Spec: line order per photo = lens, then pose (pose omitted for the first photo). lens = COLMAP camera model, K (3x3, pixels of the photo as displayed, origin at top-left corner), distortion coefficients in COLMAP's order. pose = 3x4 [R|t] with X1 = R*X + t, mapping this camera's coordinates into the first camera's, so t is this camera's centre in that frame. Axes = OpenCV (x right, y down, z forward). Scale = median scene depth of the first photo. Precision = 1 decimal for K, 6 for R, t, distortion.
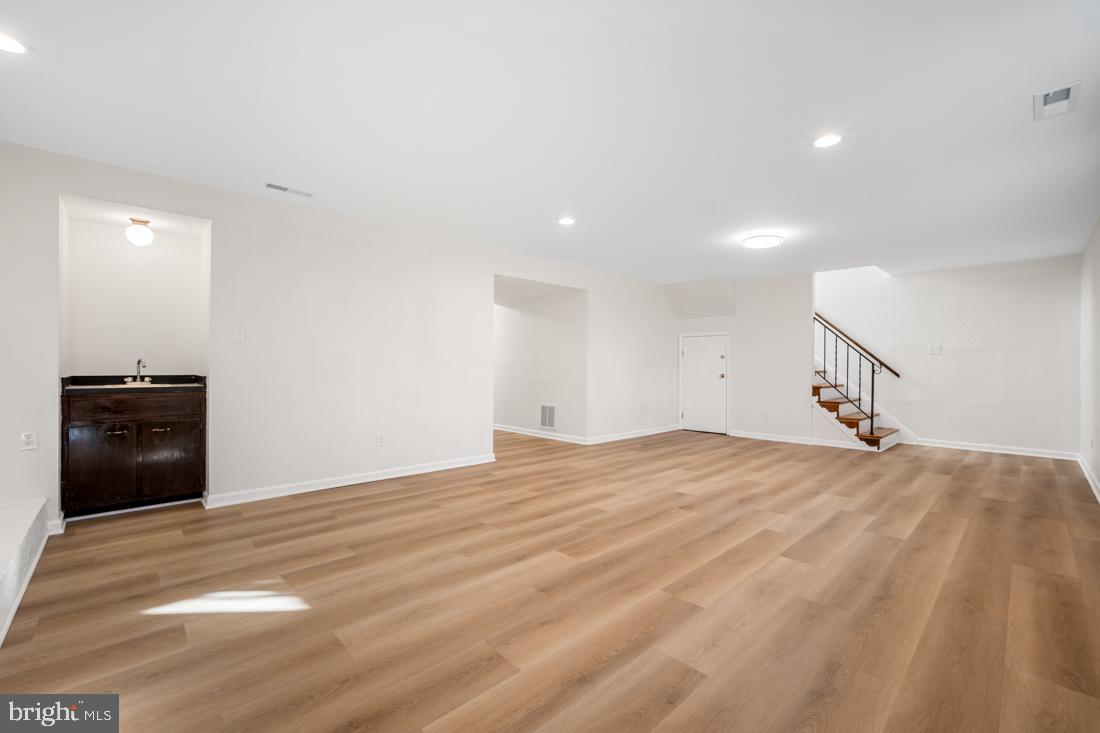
lens RADIAL K [[456.6, 0, 543.7], [0, 456.6, 367.7], [0, 0, 1]] dist [-0.017935, -0.000128]
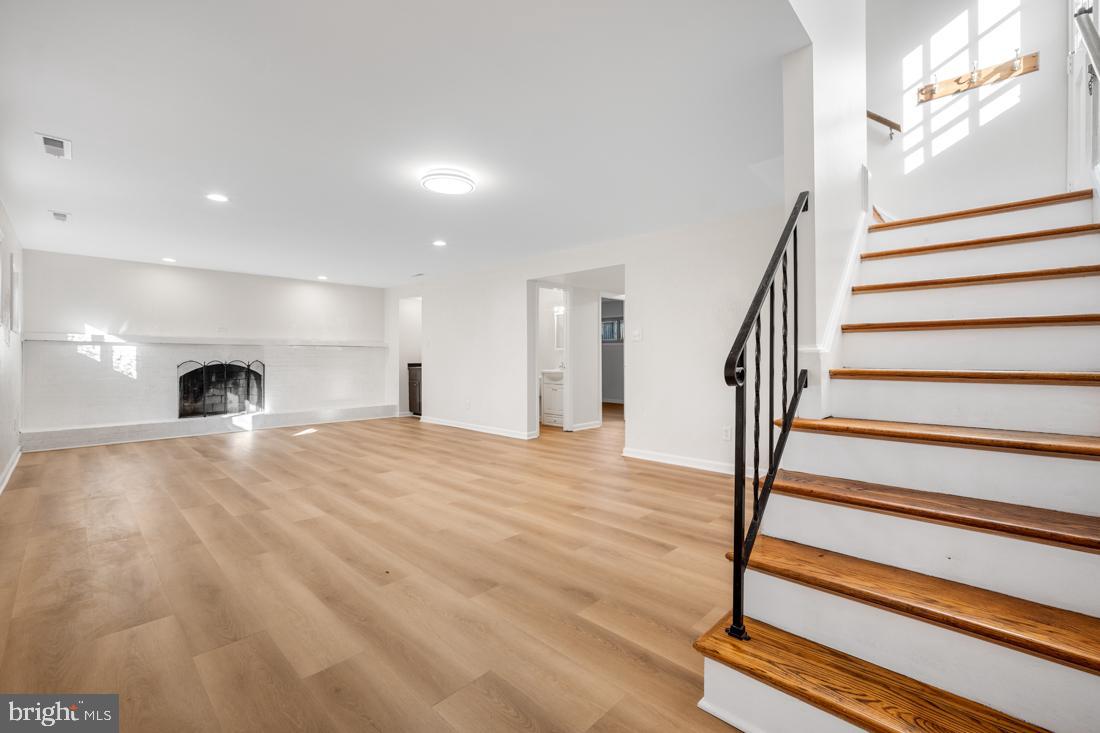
lens RADIAL K [[456.6, 0, 543.7], [0, 456.6, 367.7], [0, 0, 1]] dist [-0.017935, -0.000128]
pose [[0.061646, 0.012061, -0.998025, 1.700999], [0.000673, 0.999926, 0.012126, 0.014939], [0.998098, -0.001419, 0.061633, 1.583149]]
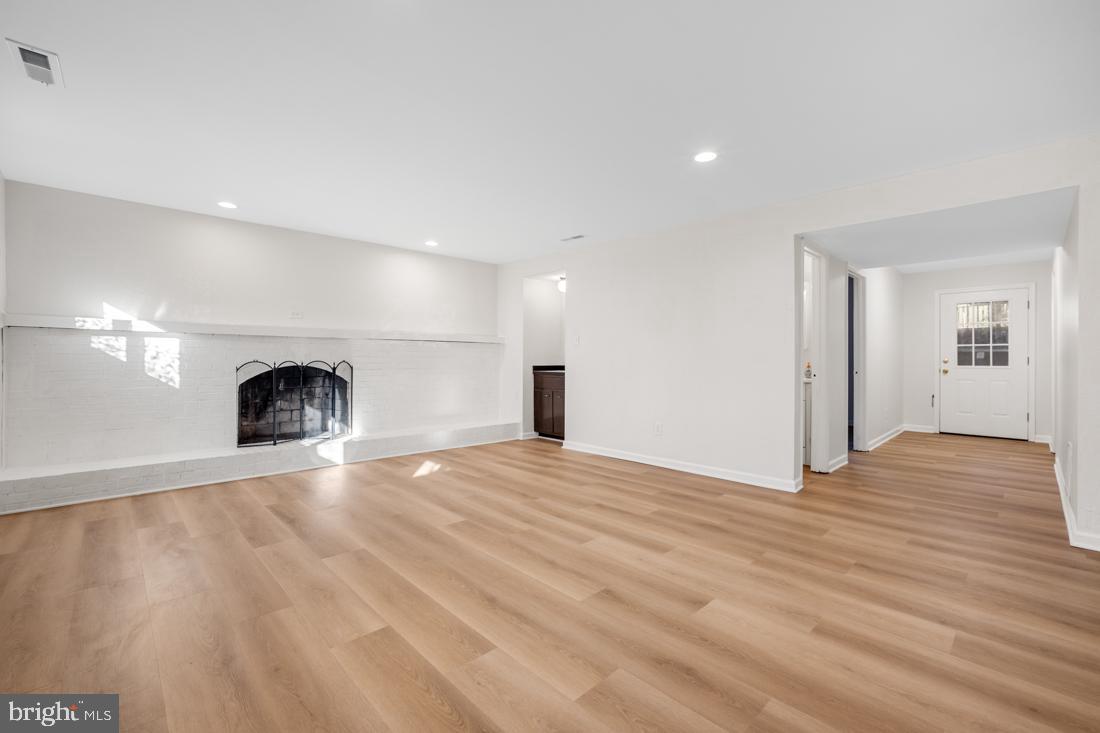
lens RADIAL K [[466.1, 0, 548.5], [0, 466.1, 362.8], [0, 0, 1]] dist [-0.025355, 0.000354]
pose [[0.016481, 0.000753, -0.999864, 0.980088], [-0.005442, 0.999985, 0.000664, 0.007732], [0.999849, 0.005430, 0.016485, 0.982040]]
